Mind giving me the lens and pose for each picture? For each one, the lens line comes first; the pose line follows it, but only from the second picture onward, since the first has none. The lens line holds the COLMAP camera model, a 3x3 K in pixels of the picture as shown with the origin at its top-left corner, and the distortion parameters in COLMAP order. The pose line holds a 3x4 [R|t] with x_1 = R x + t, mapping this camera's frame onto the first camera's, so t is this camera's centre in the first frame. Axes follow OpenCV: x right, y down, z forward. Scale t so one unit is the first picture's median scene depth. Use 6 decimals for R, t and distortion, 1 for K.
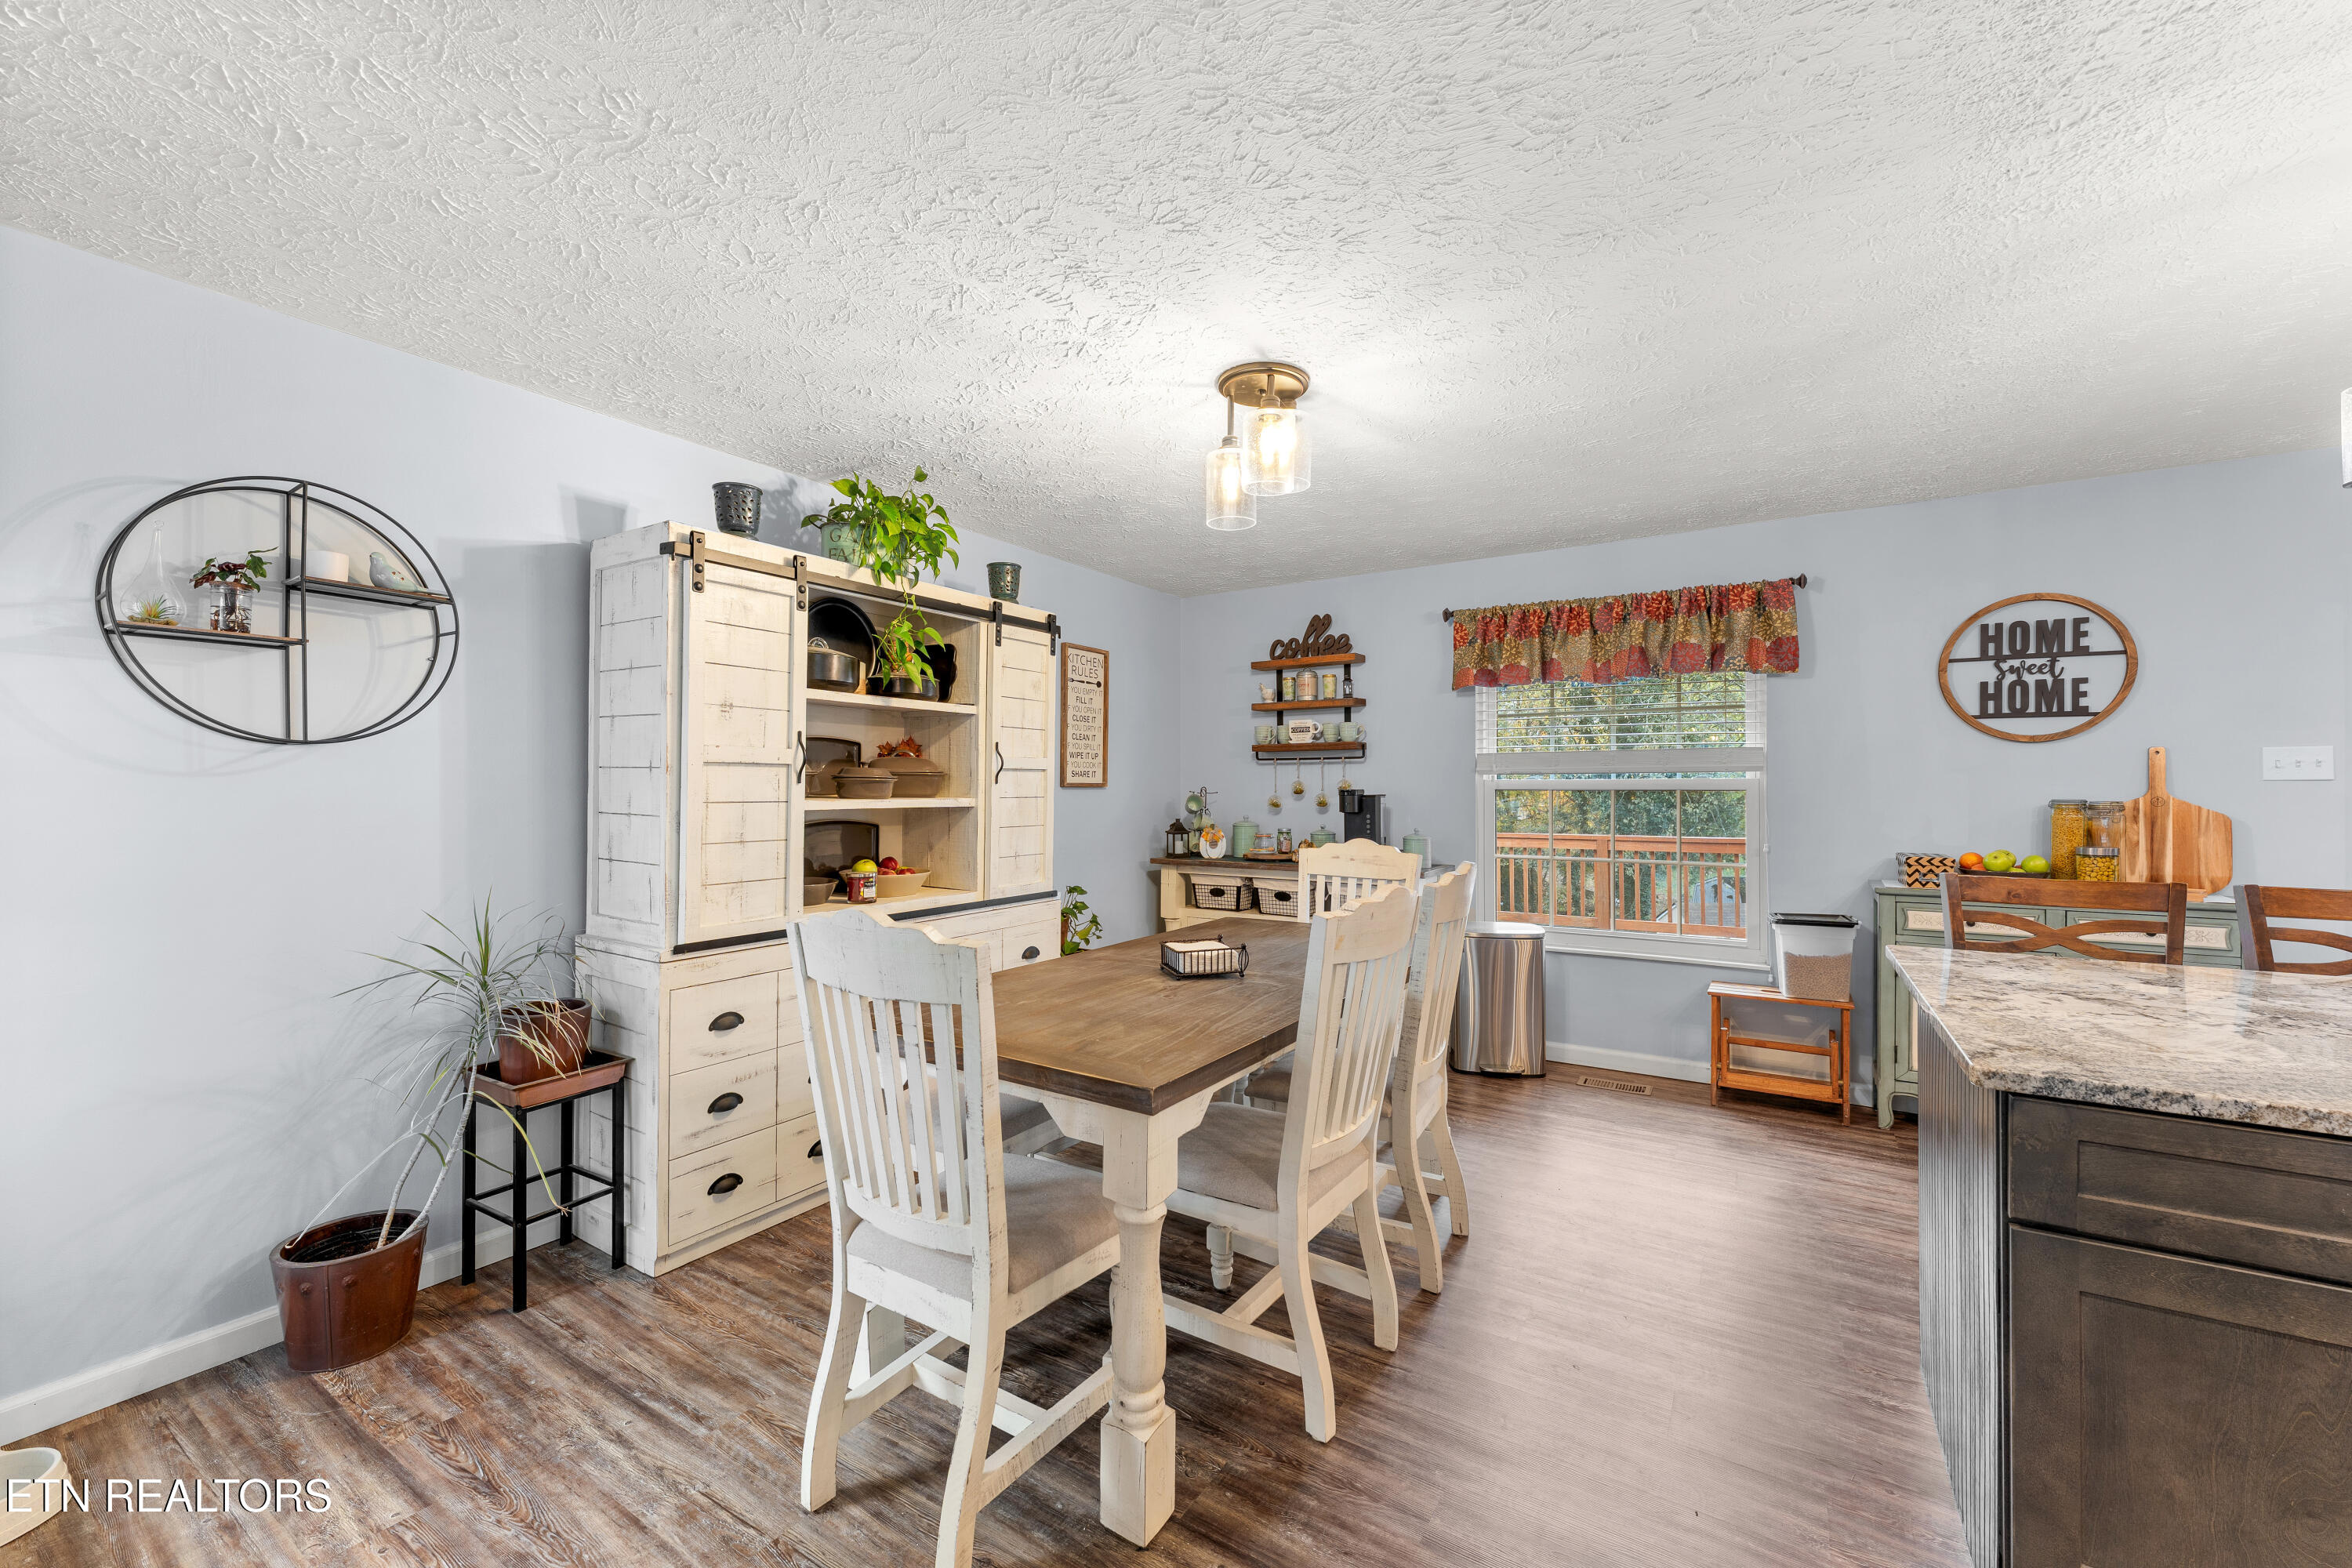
lens RADIAL K [[936.0, 0, 1163.6], [0, 936.0, 781.3], [0, 0, 1]] dist [-0.000047, 0.000266]
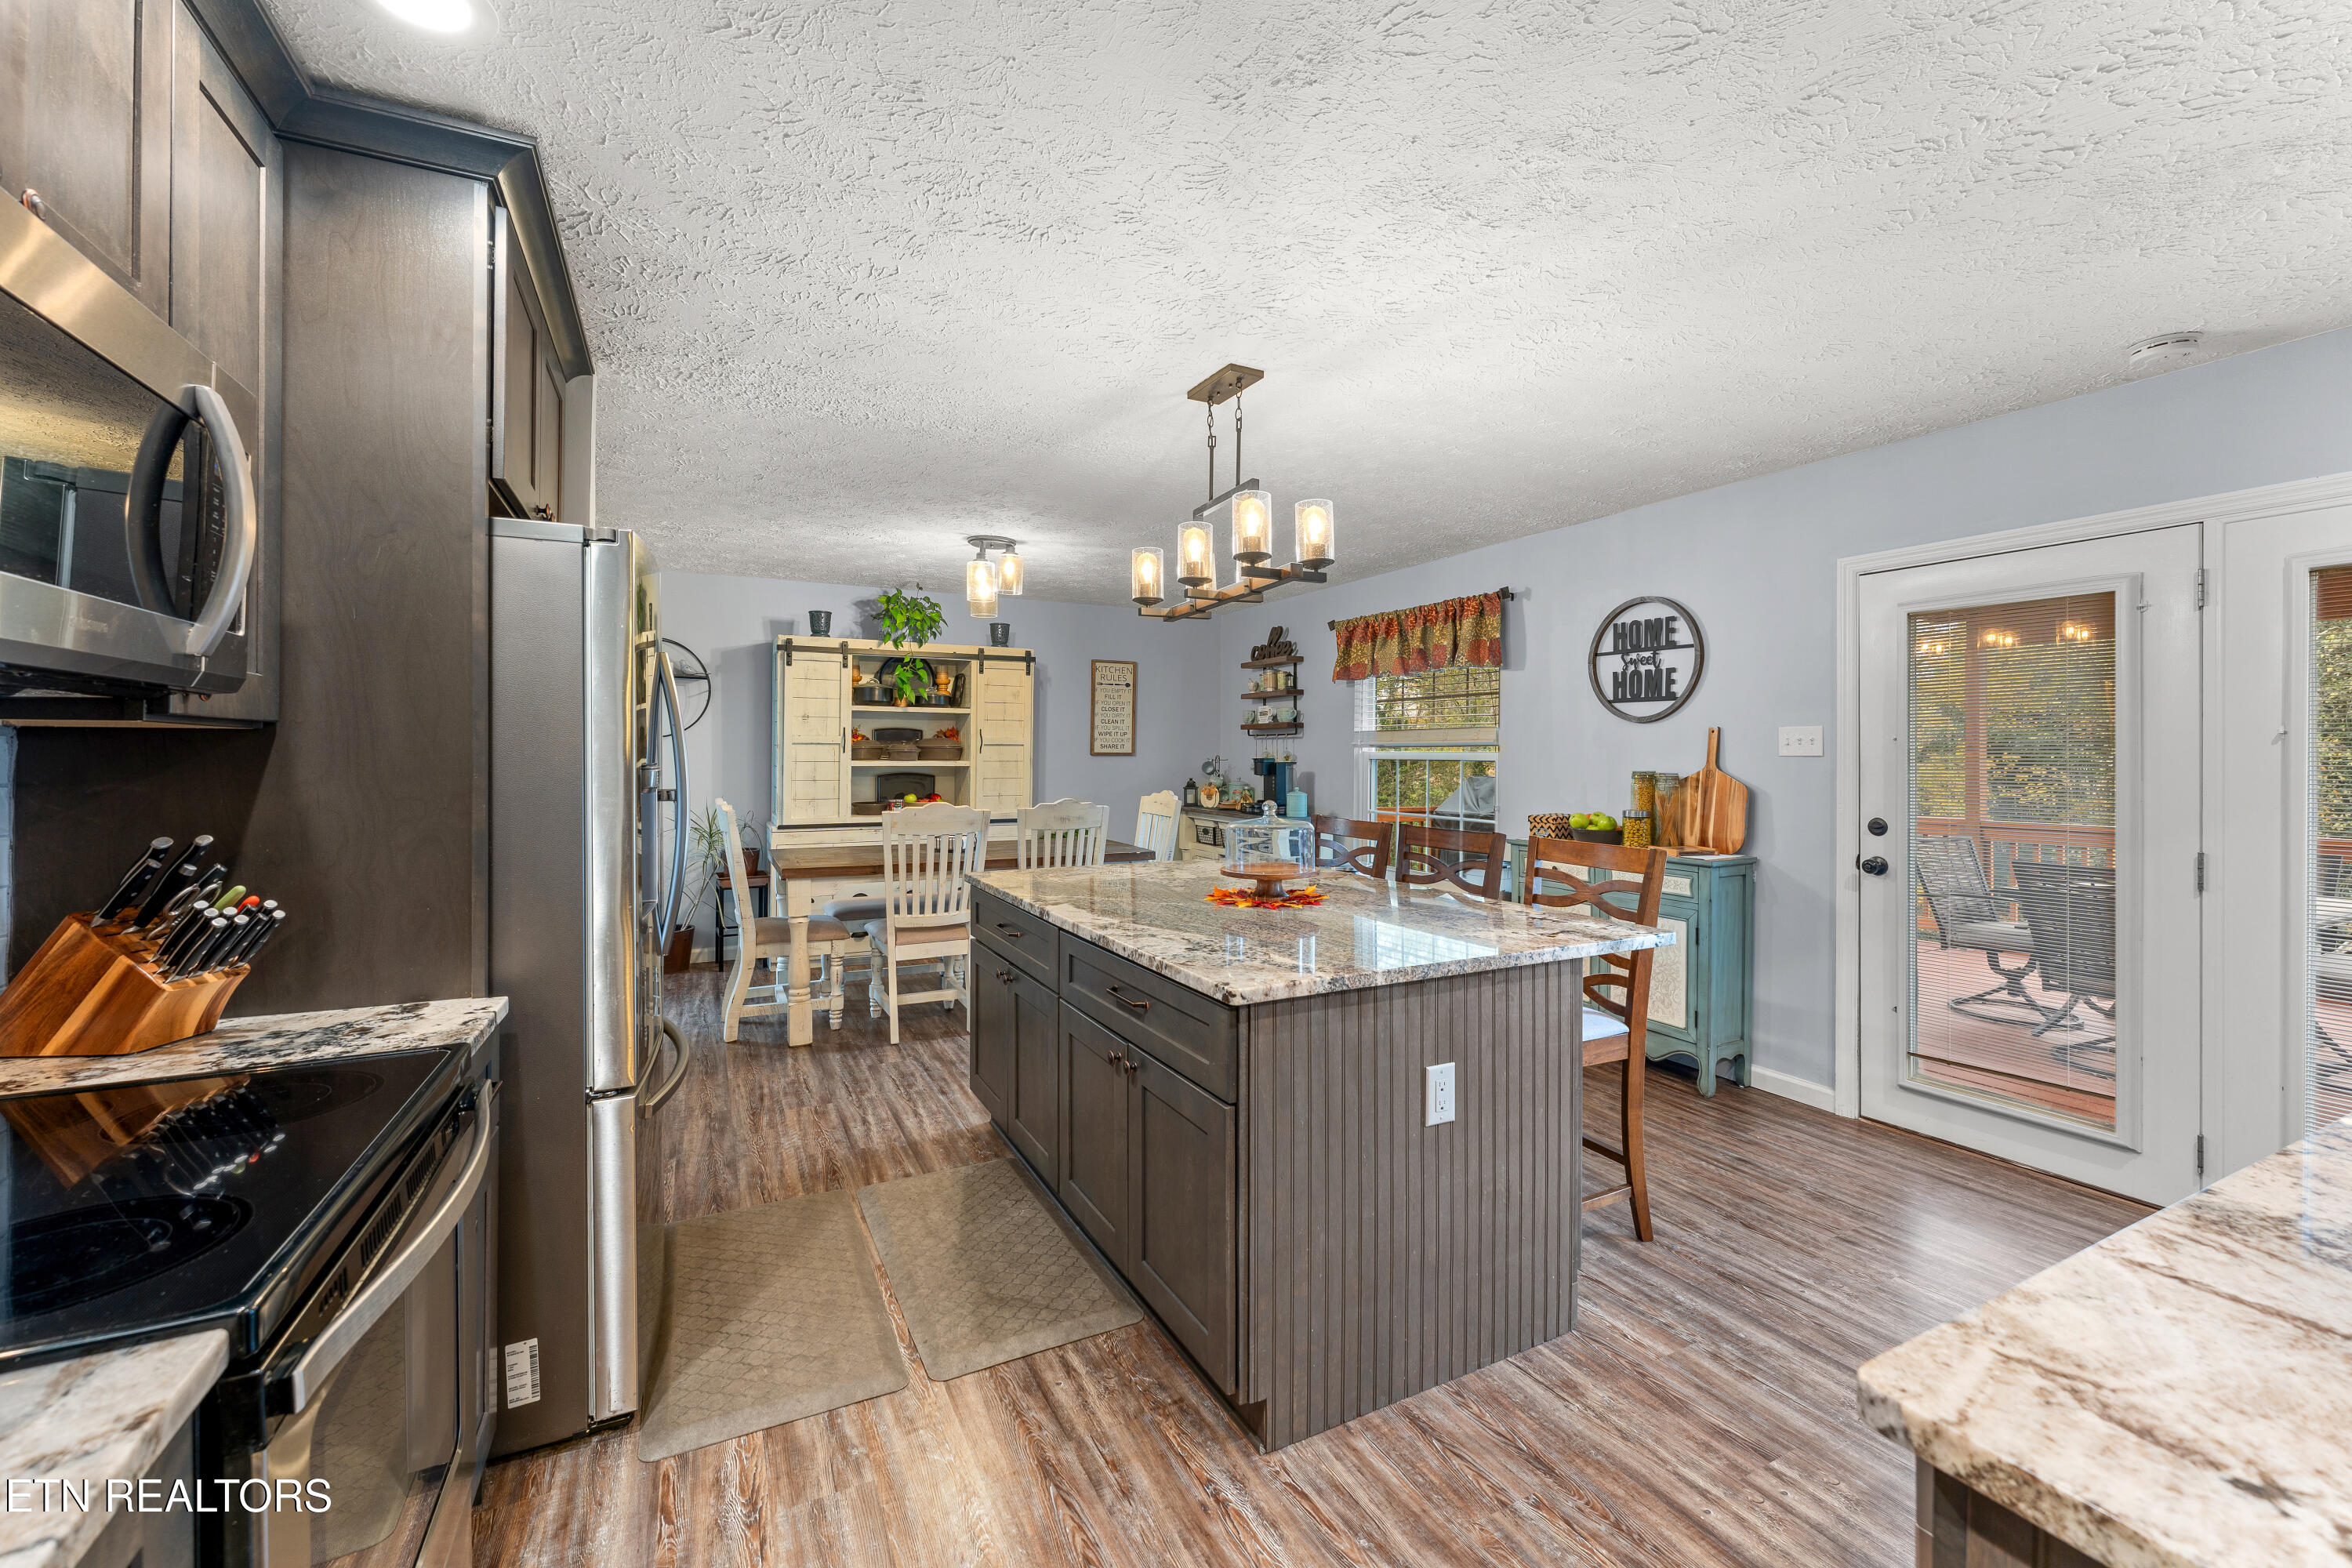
lens RADIAL K [[936.0, 0, 1164.3], [0, 936.0, 765.1], [0, 0, 1]] dist [-0.000047, 0.000266]
pose [[0.861610, 0.011769, -0.507435, 0.993841], [-0.001374, 0.999782, 0.020855, -0.011673], [0.507570, -0.017272, 0.861438, -0.323151]]
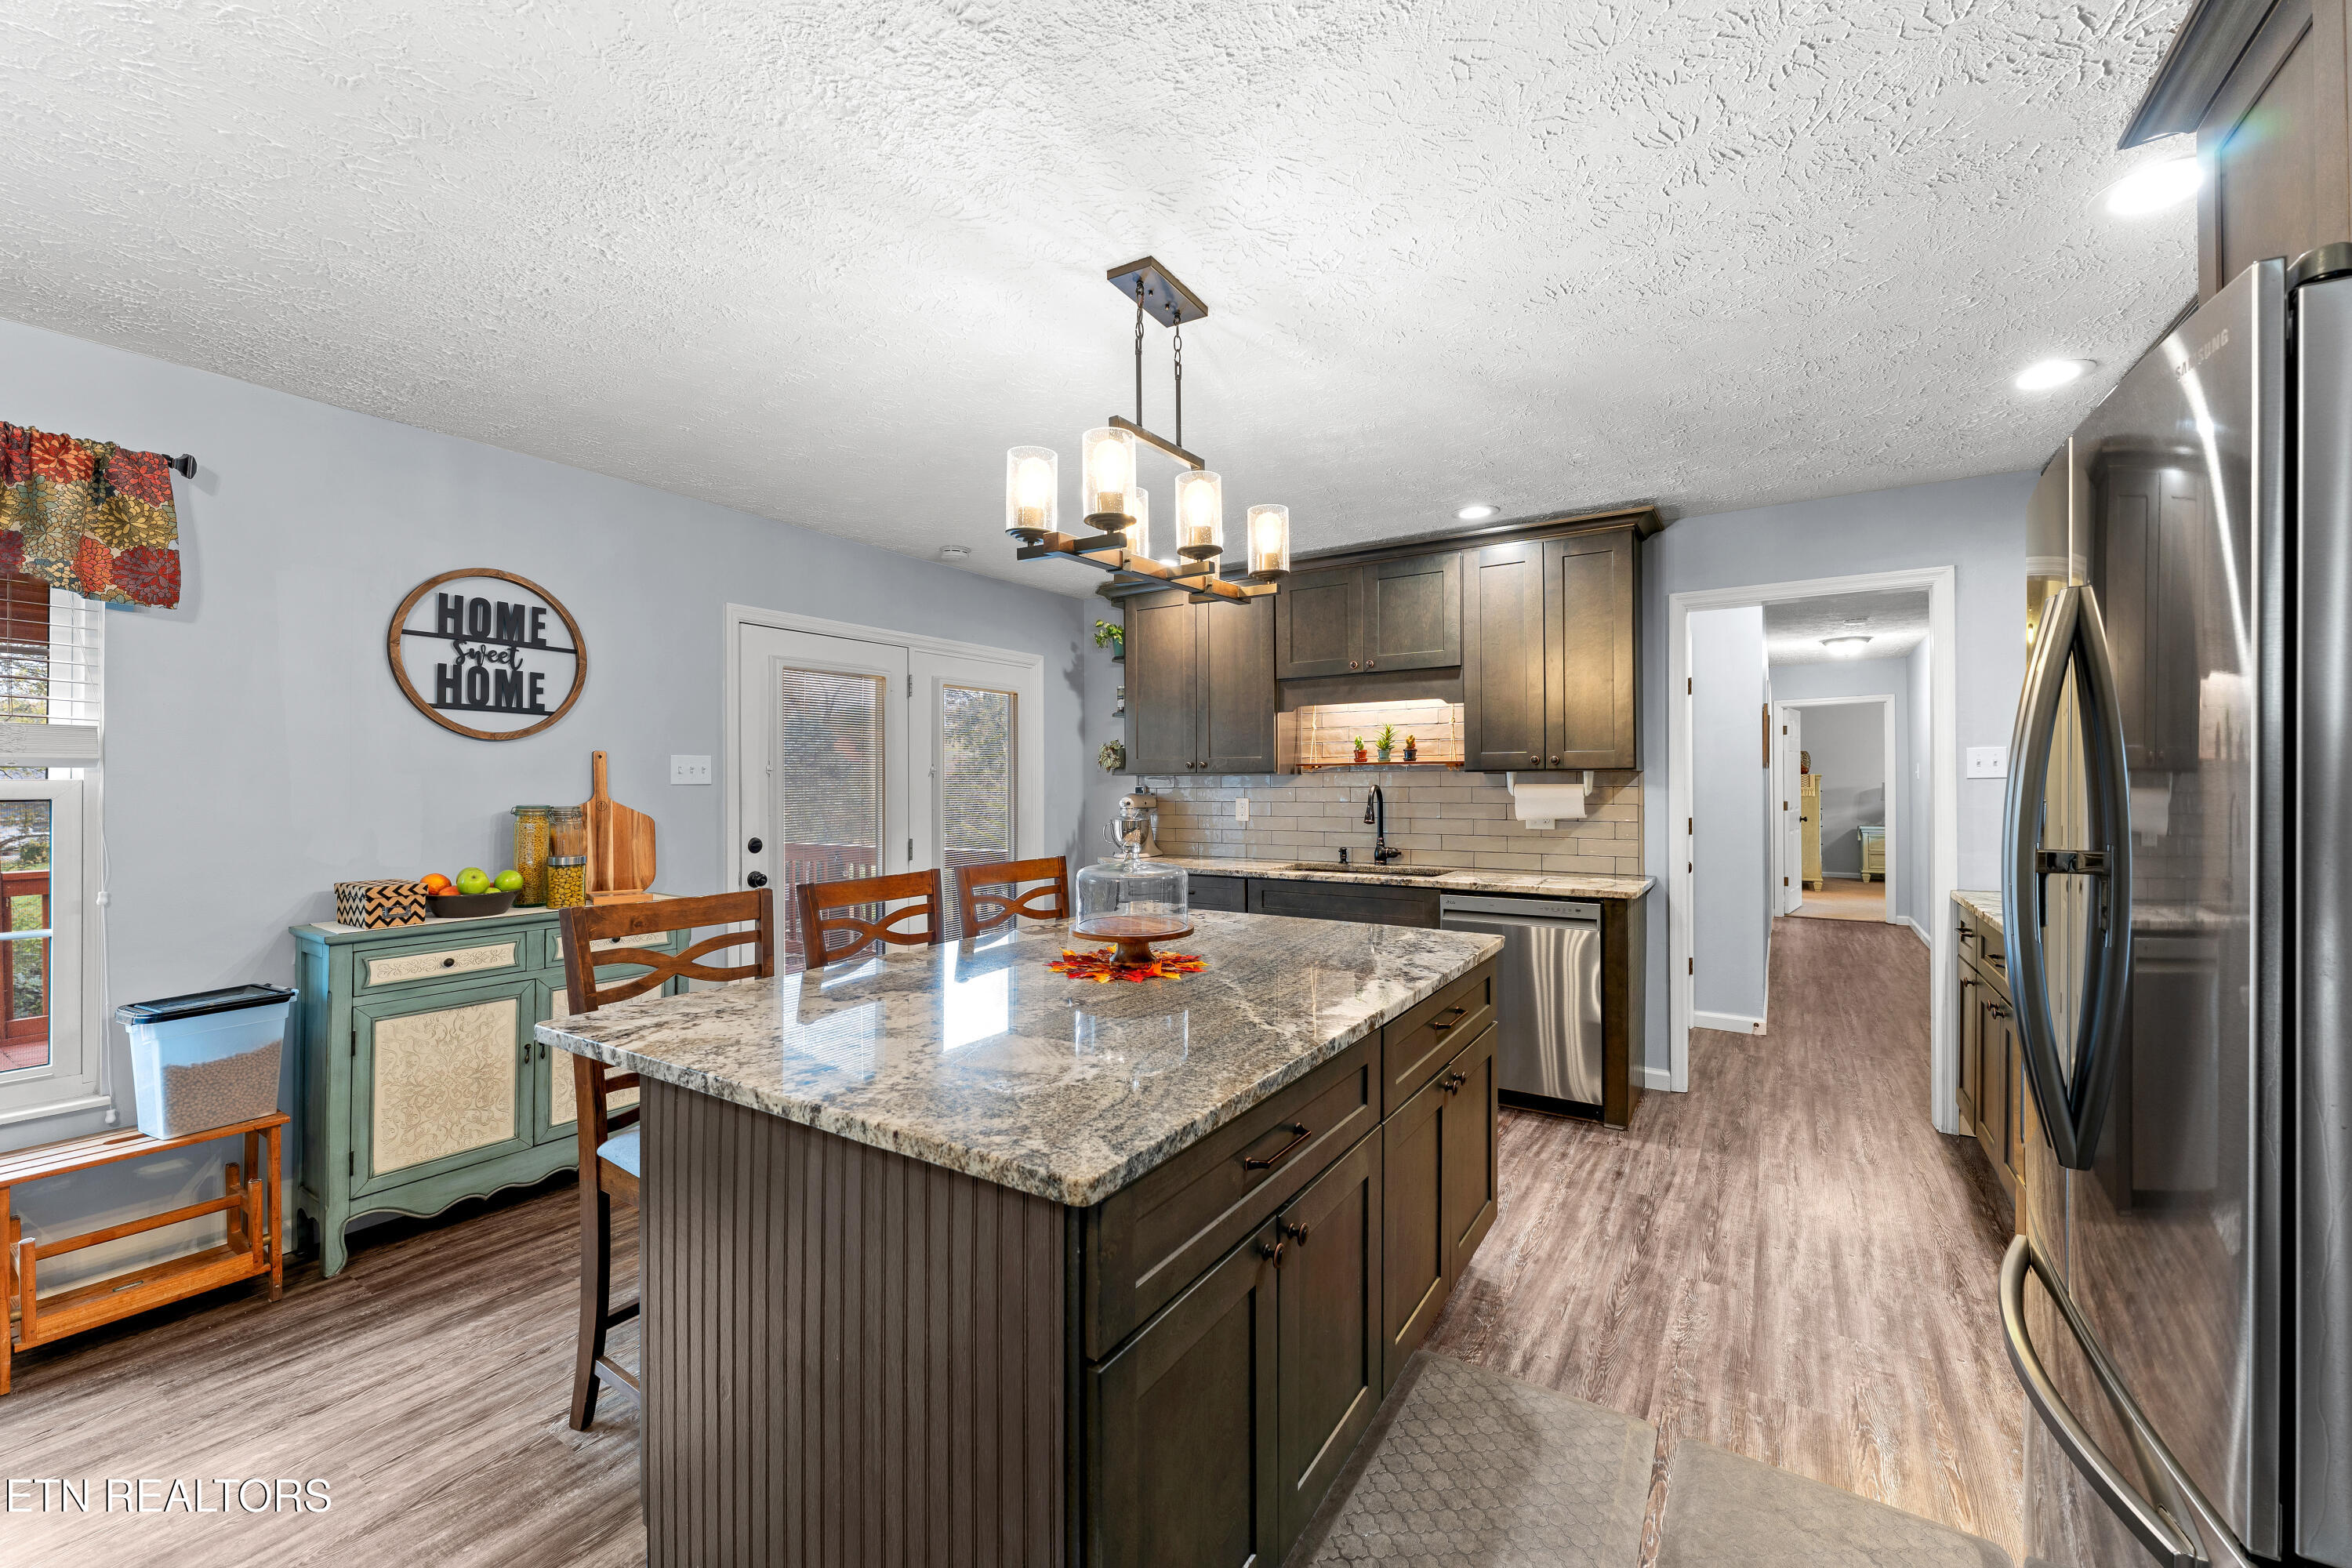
lens RADIAL K [[936.0, 0, 1181.3], [0, 936.0, 781.1], [0, 0, 1]] dist [-0.000047, 0.000266]
pose [[-0.005141, 0.006102, 0.999968, 0.055189], [-0.002419, 0.999978, -0.006115, -0.000070], [-0.999984, -0.002451, -0.005126, 0.359393]]
